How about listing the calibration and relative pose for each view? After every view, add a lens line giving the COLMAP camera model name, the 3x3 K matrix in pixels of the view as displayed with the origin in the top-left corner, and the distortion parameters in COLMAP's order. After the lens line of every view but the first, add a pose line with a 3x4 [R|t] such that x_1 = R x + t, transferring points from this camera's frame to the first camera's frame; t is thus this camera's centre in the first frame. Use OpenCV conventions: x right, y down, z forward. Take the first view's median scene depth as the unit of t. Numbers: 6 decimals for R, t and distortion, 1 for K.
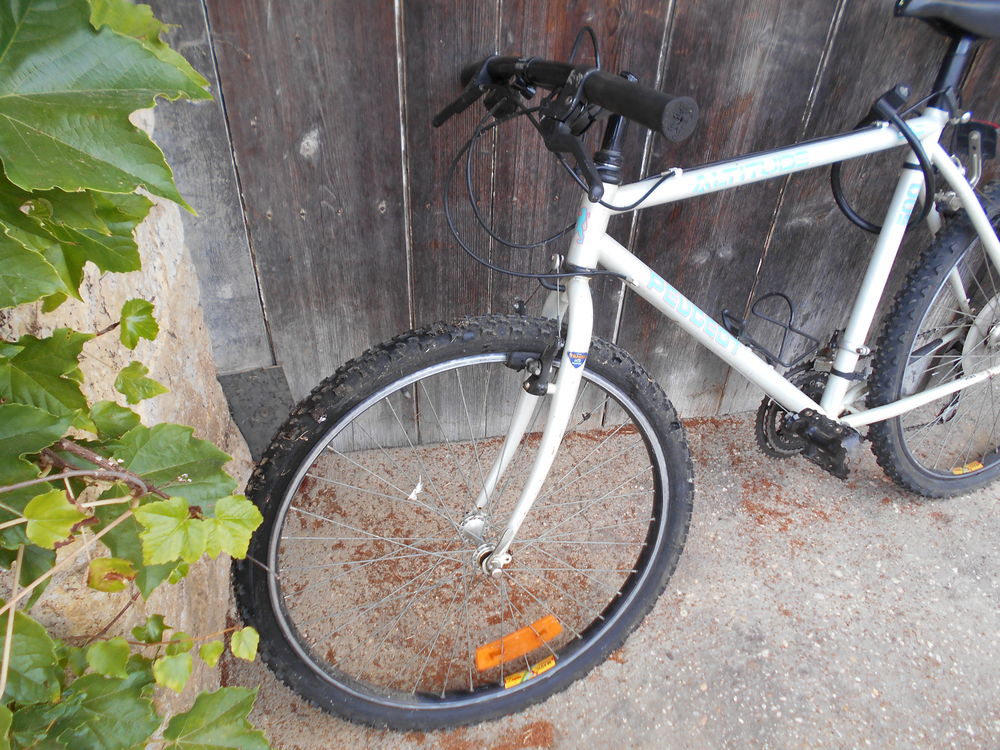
lens RADIAL K [[815.5, 0, 524.5], [0, 815.5, 380.8], [0, 0, 1]] dist [0.061936, 0.009607]
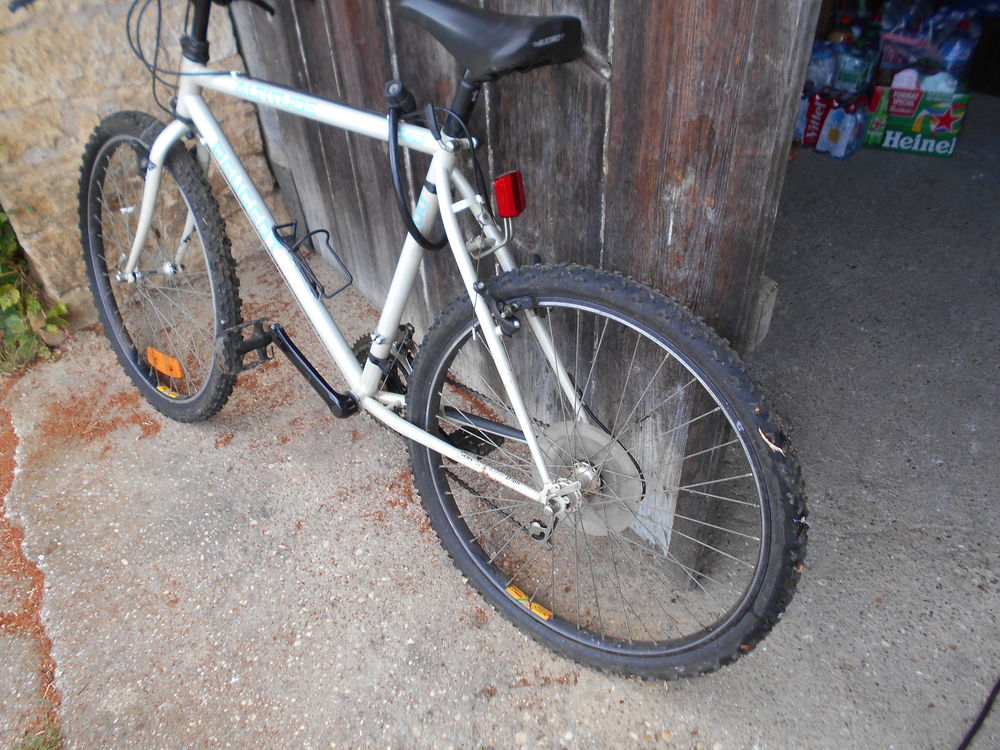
lens RADIAL K [[782.5, 0, 500.2], [0, 782.5, 366.6], [0, 0, 1]] dist [-0.092810, 0.188307]
pose [[0.447200, 0.540717, -0.712486, 1.151213], [-0.538415, 0.798827, 0.268300, -0.342547], [0.714228, 0.263629, 0.648366, 0.494364]]
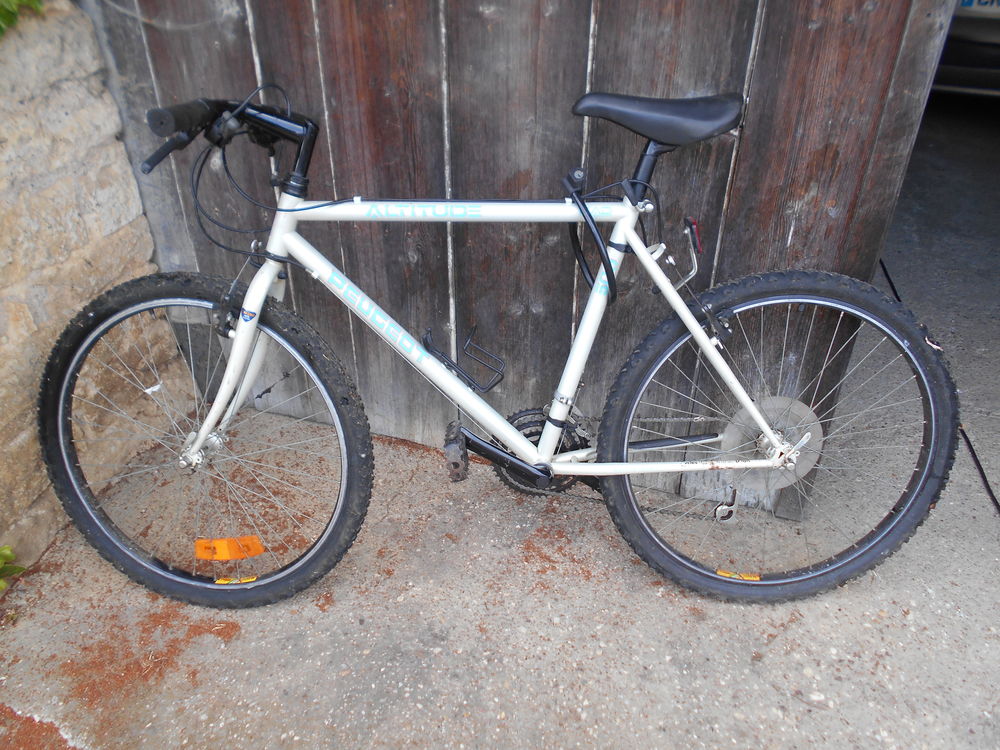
lens RADIAL K [[793.1, 0, 500.0], [0, 793.1, 375.0], [0, 0, 1]] dist [0.023890, 0.003559]
pose [[0.885054, 0.220167, -0.410130, 0.747650], [-0.279709, 0.955809, -0.090509, 0.051881], [0.372079, 0.194822, 0.907525, -0.010261]]
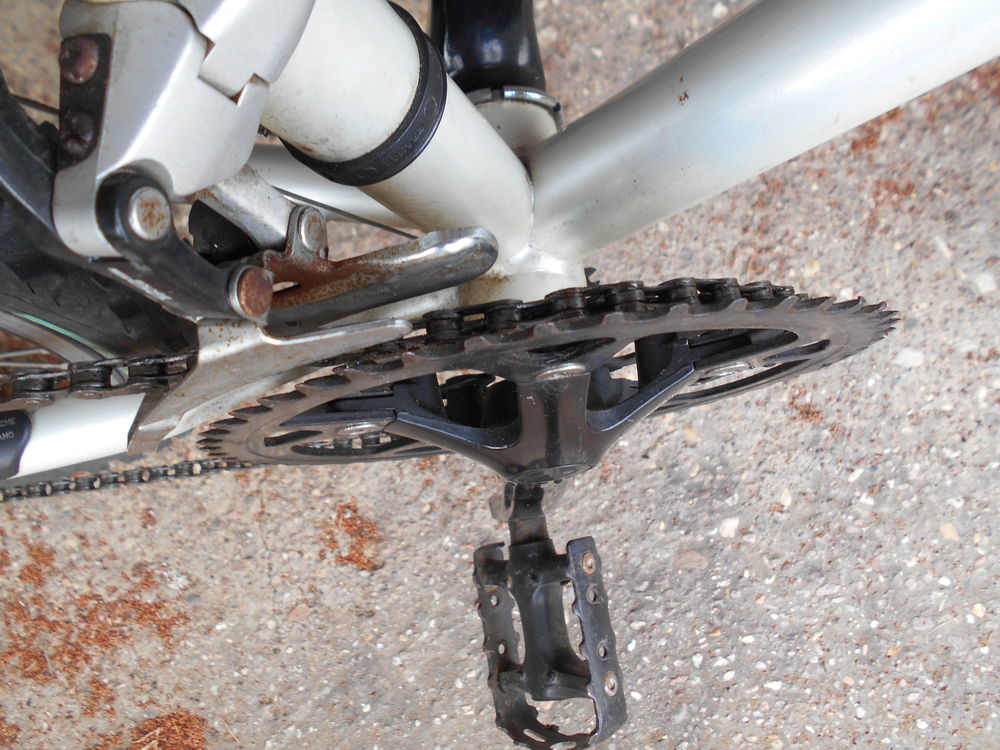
lens RADIAL K [[793.1, 0, 500.0], [0, 793.1, 375.0], [0, 0, 1]] dist [0.023890, 0.003559]
pose [[0.997558, -0.012365, -0.068733, 0.214811], [0.058903, 0.677709, 0.732967, -0.012236], [0.037518, -0.735226, 0.676783, 0.814460]]
